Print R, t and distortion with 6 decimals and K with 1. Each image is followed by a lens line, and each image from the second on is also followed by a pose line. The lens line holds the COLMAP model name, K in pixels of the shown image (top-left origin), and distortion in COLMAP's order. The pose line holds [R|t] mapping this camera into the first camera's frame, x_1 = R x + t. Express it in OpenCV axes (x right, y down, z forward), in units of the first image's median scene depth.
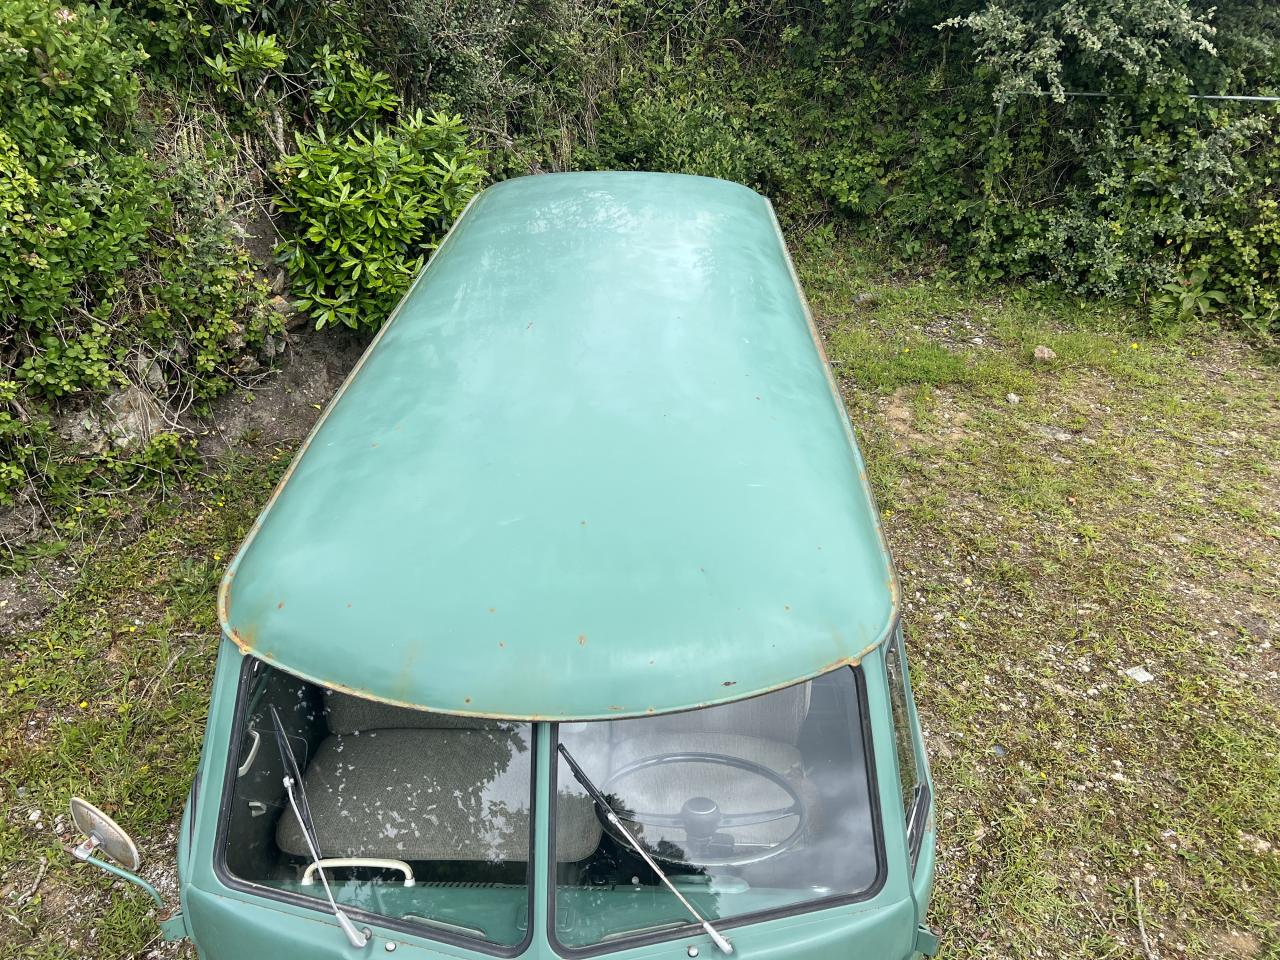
lens RADIAL K [[964.6, 0, 650.5], [0, 964.6, 476.8], [0, 0, 1]] dist [0.052963, -0.052226]
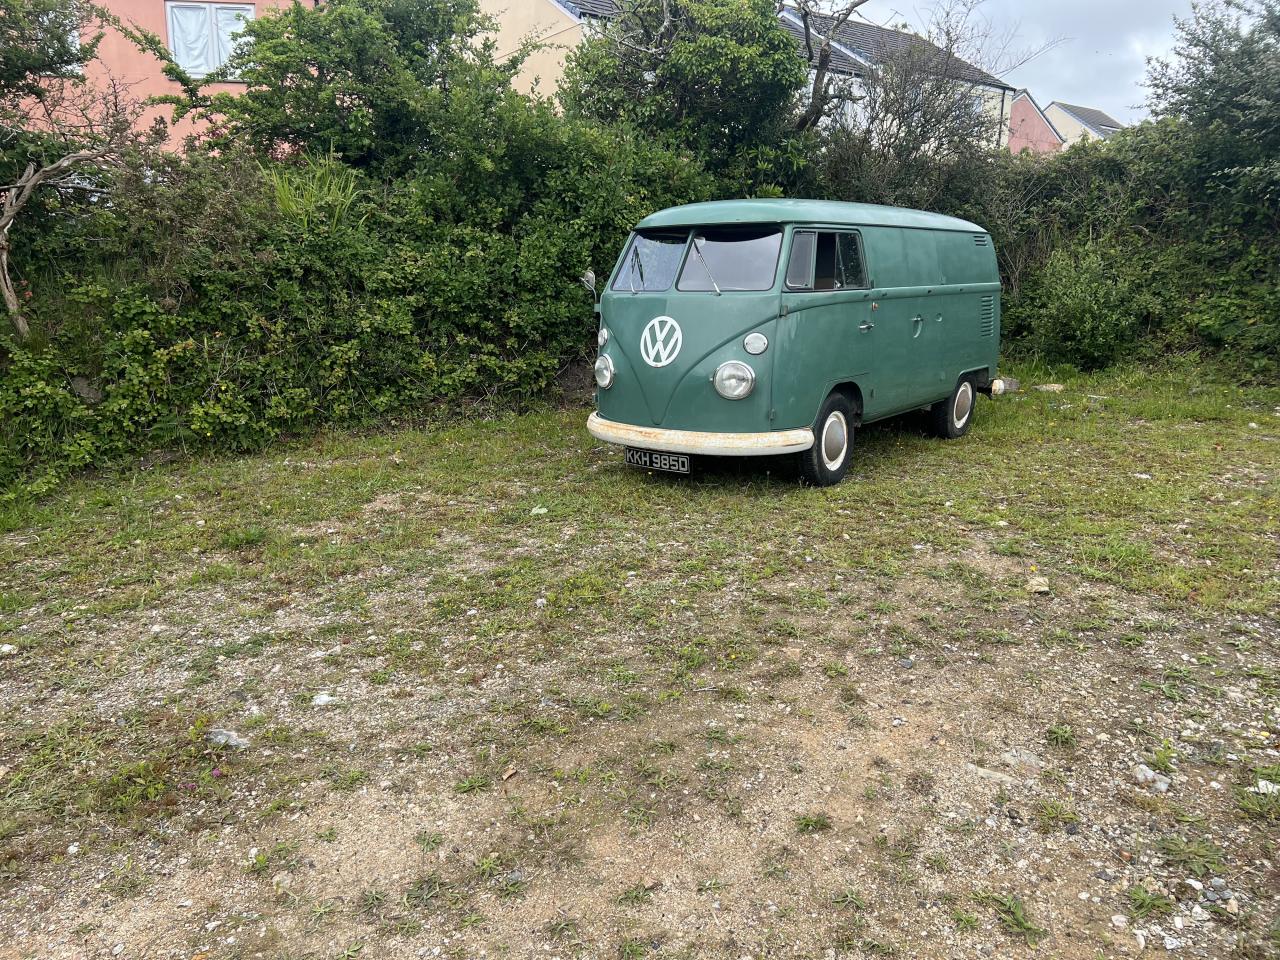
lens RADIAL K [[964.6, 0, 647.1], [0, 964.6, 481.5], [0, 0, 1]] dist [0.052963, -0.052226]
pose [[0.803359, 0.110079, -0.585232, 0.402477], [-0.282066, 0.935867, -0.211167, 0.394549], [0.524454, 0.334717, 0.782887, -0.326627]]
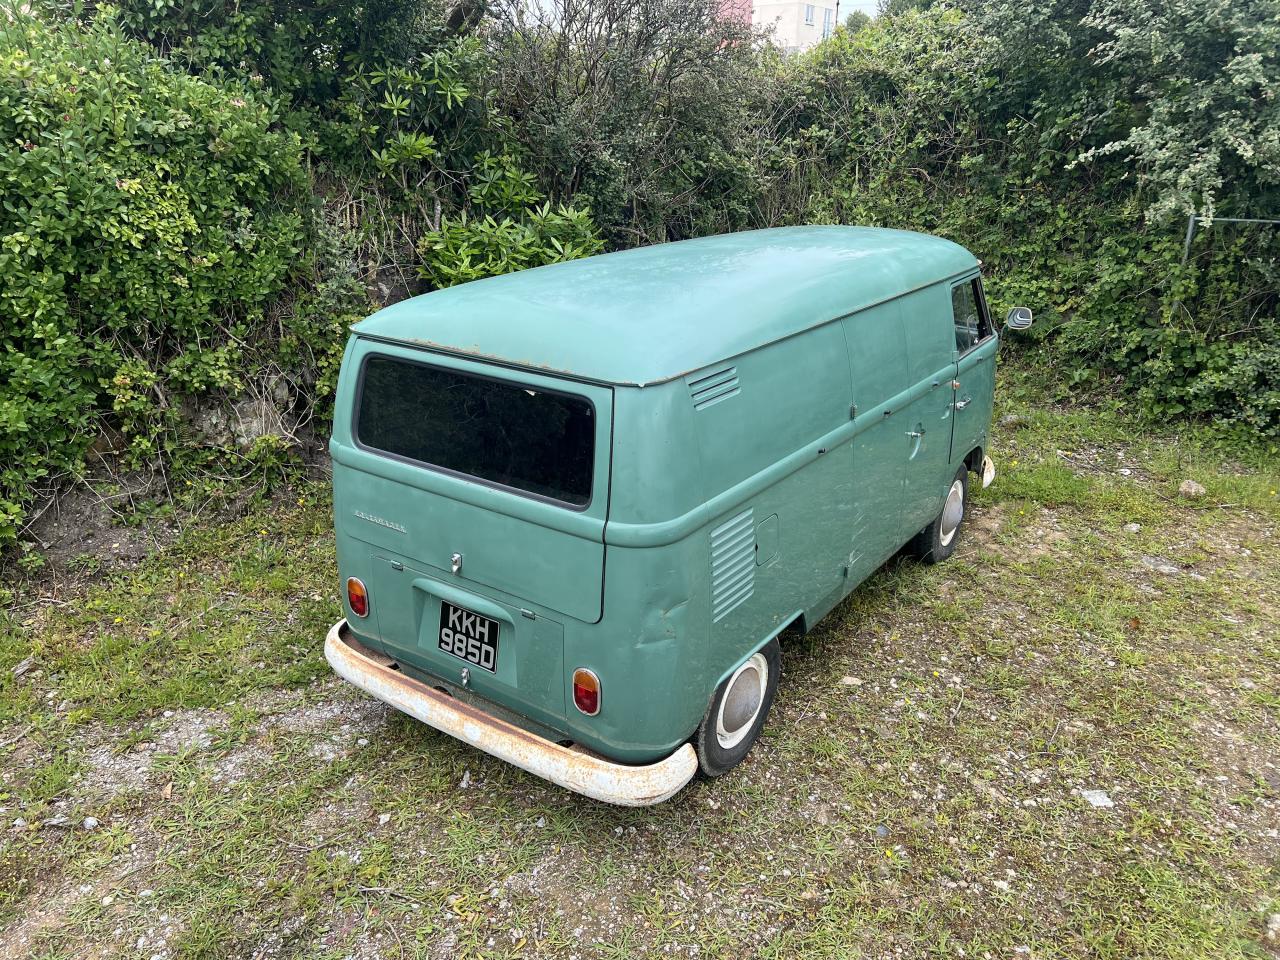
lens RADIAL K [[964.6, 0, 639.9], [0, 964.6, 480.4], [0, 0, 1]] dist [0.052963, -0.052226]
pose [[0.941542, 0.111212, -0.318009, 0.186978], [-0.157612, 0.979680, -0.124040, 0.050089], [0.297753, 0.166911, 0.939938, 0.004887]]
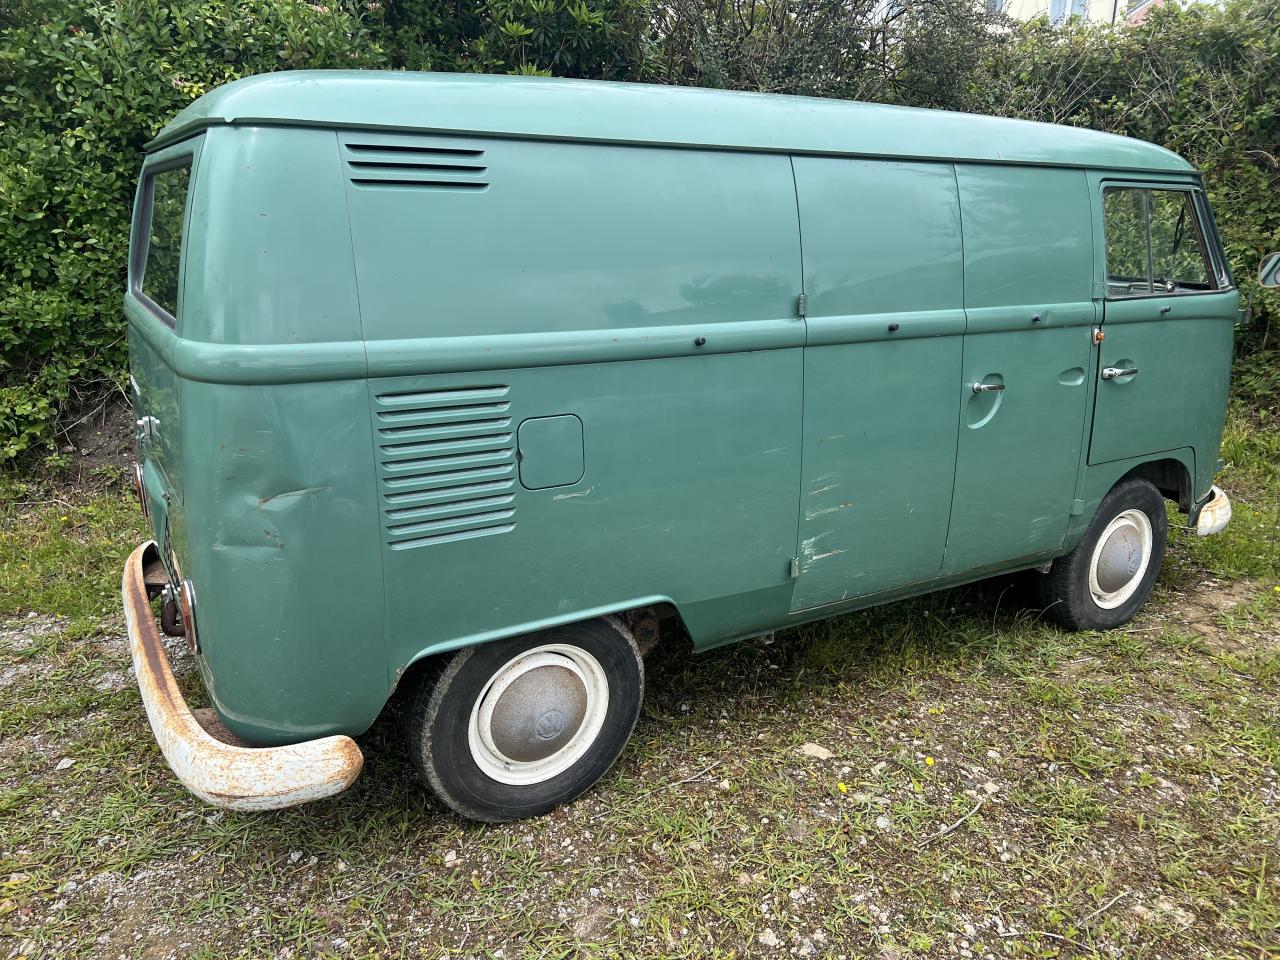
lens RADIAL K [[964.6, 0, 639.0], [0, 964.6, 484.1], [0, 0, 1]] dist [0.052963, -0.052226]
pose [[0.730607, 0.181056, -0.658356, 0.304974], [-0.333467, 0.936008, -0.112649, 0.044676], [0.595830, 0.301842, 0.744230, 0.244036]]
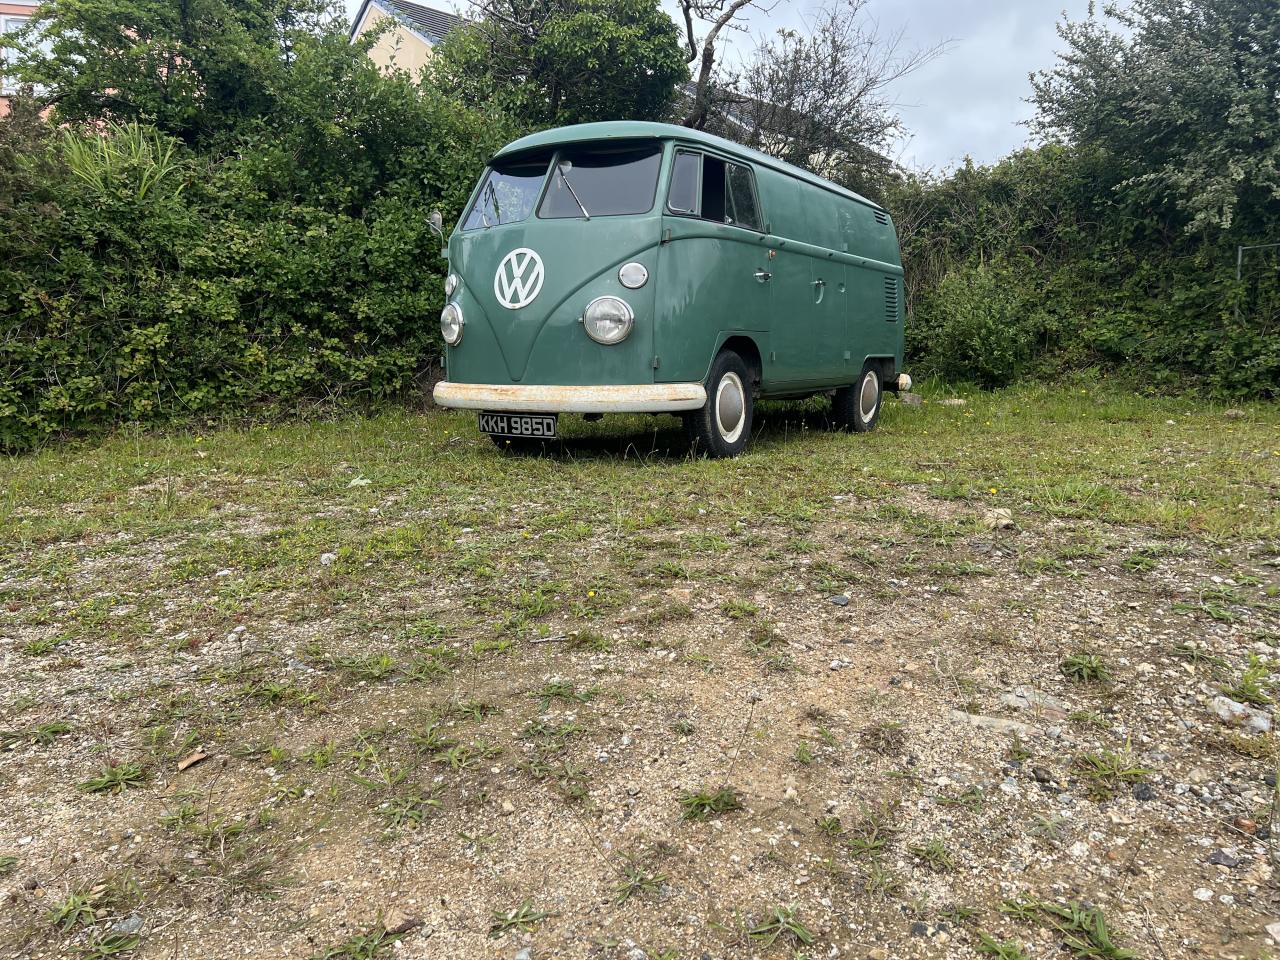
lens RADIAL K [[964.6, 0, 644.4], [0, 964.6, 468.0], [0, 0, 1]] dist [0.052963, -0.052226]
pose [[0.860786, 0.044222, -0.507042, 0.348164], [-0.240925, 0.912941, -0.329385, 0.423573], [0.448334, 0.405689, 0.796501, -0.180426]]
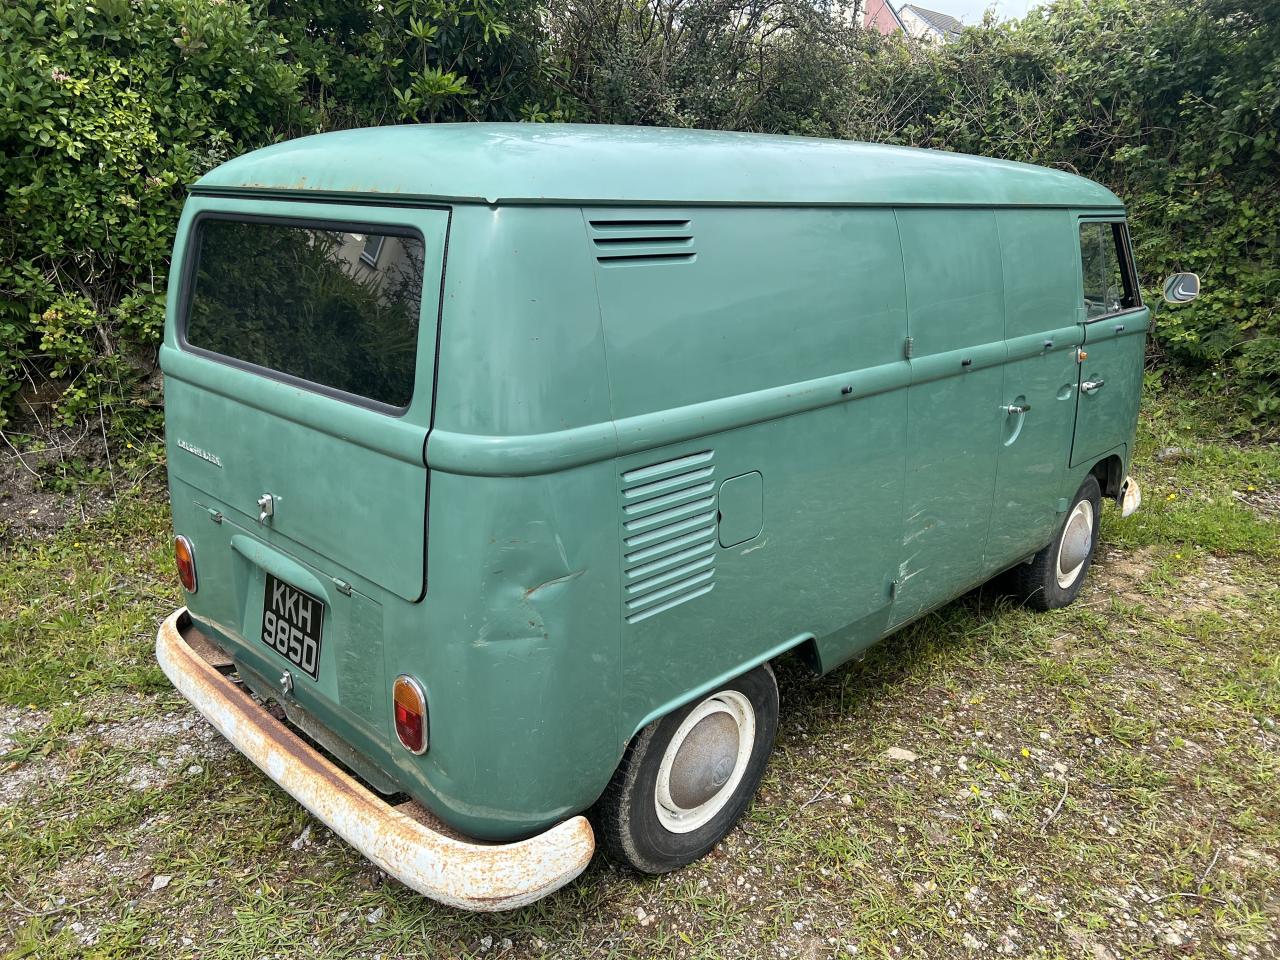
lens RADIAL K [[964.6, 0, 646.1], [0, 964.6, 479.6], [0, 0, 1]] dist [0.052963, -0.052226]
pose [[0.880188, 0.142094, -0.452856, 0.207145], [-0.239039, 0.957005, -0.164322, 0.057779], [0.410037, 0.252884, 0.876310, 0.172295]]
